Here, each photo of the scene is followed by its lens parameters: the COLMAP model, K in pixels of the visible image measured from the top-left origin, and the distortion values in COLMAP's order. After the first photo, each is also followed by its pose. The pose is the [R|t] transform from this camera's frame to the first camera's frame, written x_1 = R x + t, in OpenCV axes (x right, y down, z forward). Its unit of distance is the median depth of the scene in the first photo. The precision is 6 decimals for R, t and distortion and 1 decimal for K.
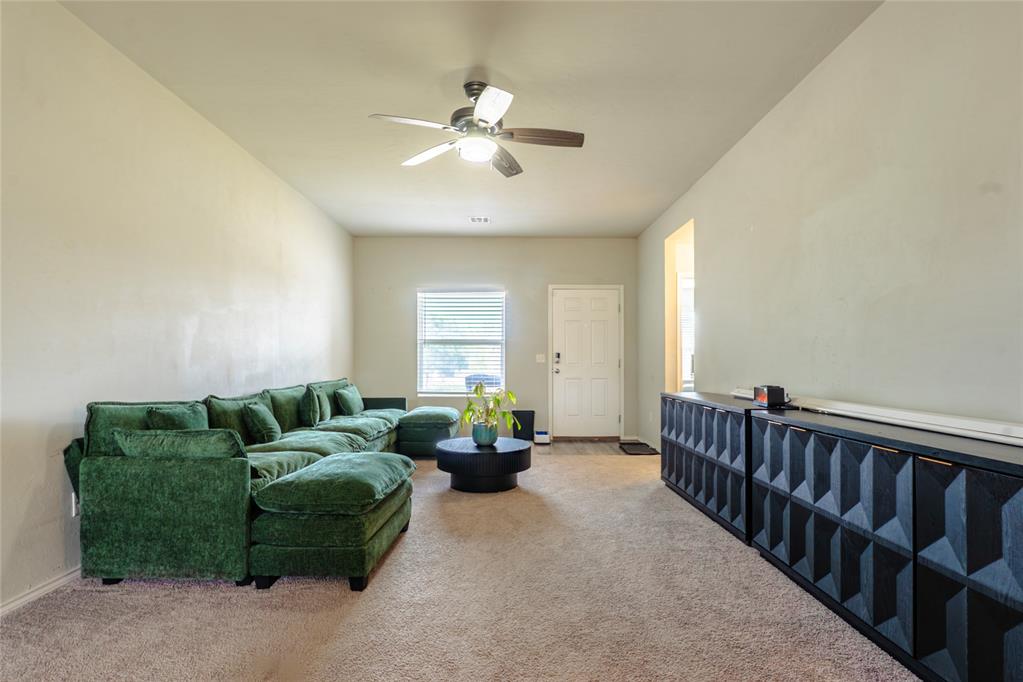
lens RADIAL K [[504.3, 0, 510.1], [0, 504.3, 353.1], [0, 0, 1]] dist [-0.004496, -0.001007]
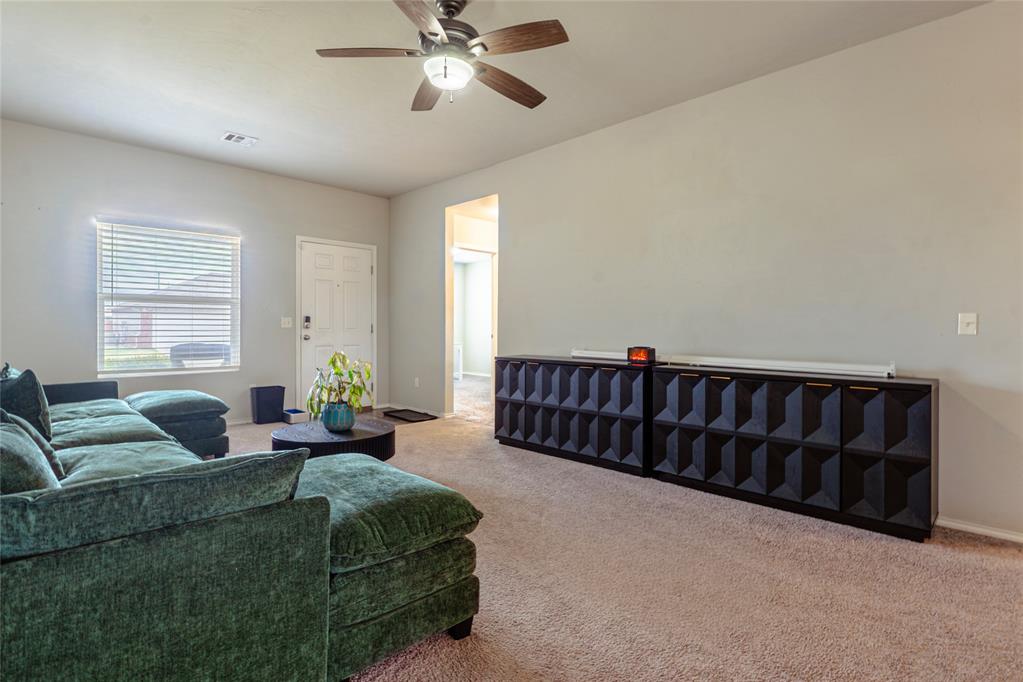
lens RADIAL K [[504.3, 0, 505.0], [0, 504.3, 326.1], [0, 0, 1]] dist [-0.004496, -0.001007]
pose [[0.710785, 0.002398, 0.703406, -0.539206], [-0.013774, 0.999850, 0.010510, 0.005498], [-0.703275, -0.017159, 0.710711, 0.306543]]
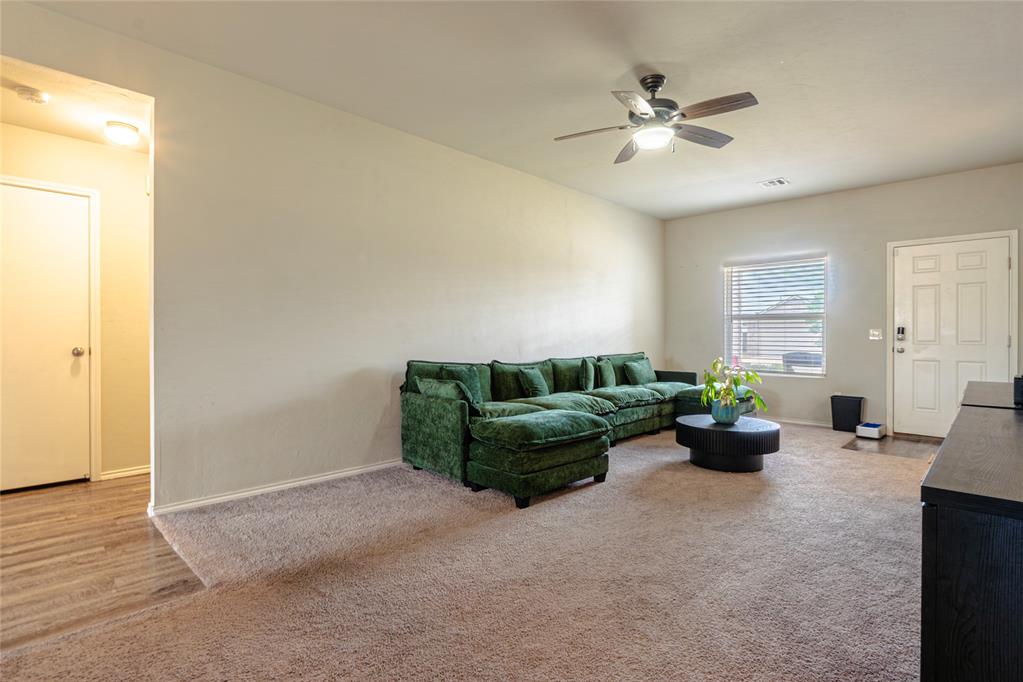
lens RADIAL K [[504.3, 0, 519.0], [0, 504.3, 334.1], [0, 0, 1]] dist [-0.004496, -0.001007]
pose [[0.714076, -0.000931, -0.700067, 0.437295], [0.007325, 0.999954, 0.006142, 0.001706], [0.700029, -0.009514, 0.714051, 0.033725]]
